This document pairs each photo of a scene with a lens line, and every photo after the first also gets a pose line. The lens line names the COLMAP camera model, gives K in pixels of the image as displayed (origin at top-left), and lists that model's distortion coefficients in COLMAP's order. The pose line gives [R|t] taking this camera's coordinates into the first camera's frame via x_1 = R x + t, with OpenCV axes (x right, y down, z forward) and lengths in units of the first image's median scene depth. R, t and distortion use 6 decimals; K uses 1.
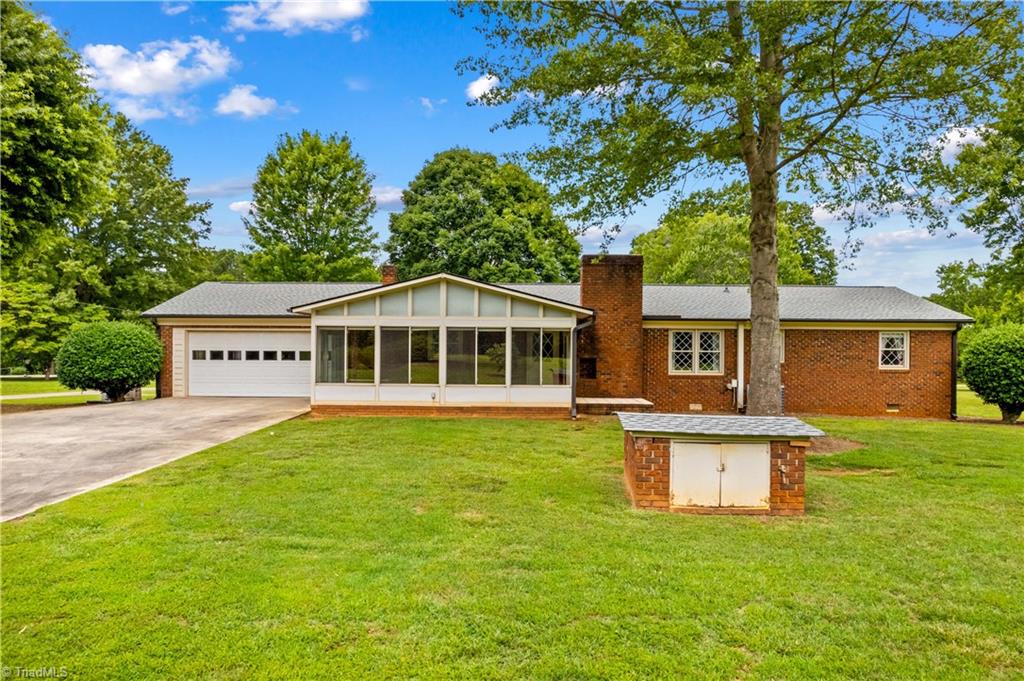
lens RADIAL K [[731.2, 0, 512.0], [0, 731.2, 340.5], [0, 0, 1]] dist [-0.035401, 0.004683]
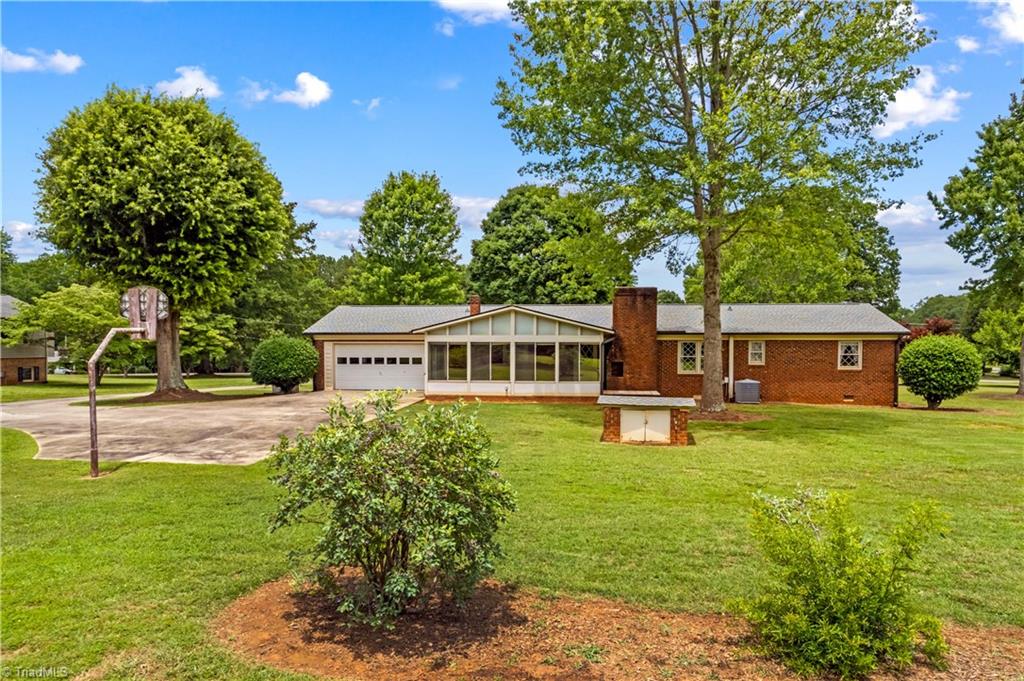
lens RADIAL K [[731.2, 0, 512.0], [0, 731.2, 340.5], [0, 0, 1]] dist [-0.035401, 0.004683]
pose [[0.994525, -0.006474, -0.104302, 0.048488], [0.006947, 0.999967, 0.004180, -0.023299], [0.104272, -0.004882, 0.994537, -0.390437]]
